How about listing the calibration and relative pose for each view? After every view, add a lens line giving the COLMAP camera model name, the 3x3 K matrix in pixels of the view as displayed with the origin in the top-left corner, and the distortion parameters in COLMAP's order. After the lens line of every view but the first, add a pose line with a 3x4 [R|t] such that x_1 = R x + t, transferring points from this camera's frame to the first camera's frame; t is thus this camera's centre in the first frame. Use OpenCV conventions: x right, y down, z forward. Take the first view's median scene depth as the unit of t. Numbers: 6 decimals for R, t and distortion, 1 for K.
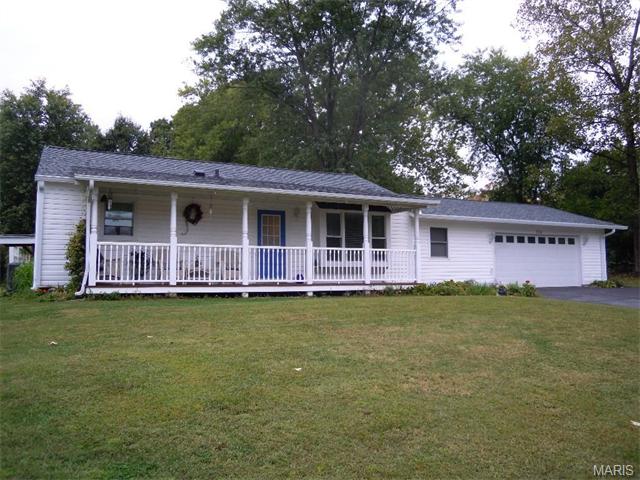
lens RADIAL K [[524.6, 0, 319.8], [0, 524.6, 236.8], [0, 0, 1]] dist [-0.048988, 0.003715]
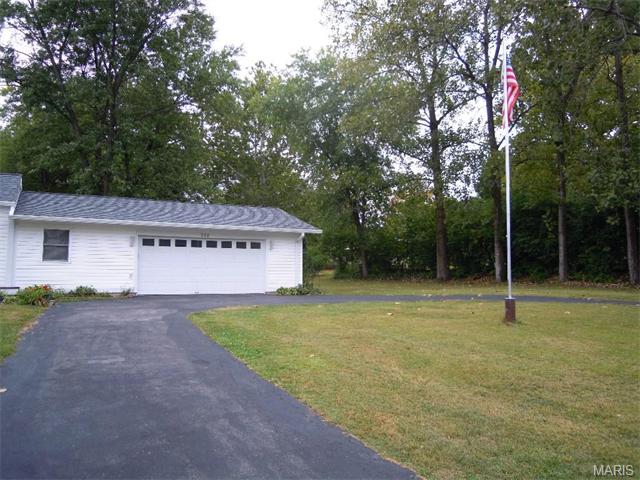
lens RADIAL K [[524.6, 0, 319.8], [0, 524.6, 236.8], [0, 0, 1]] dist [-0.048988, 0.003715]
pose [[0.999418, 0.008788, 0.032968, 0.624266], [-0.008557, 0.999938, -0.007147, -0.001430], [-0.033028, 0.006860, 0.999431, 0.047717]]
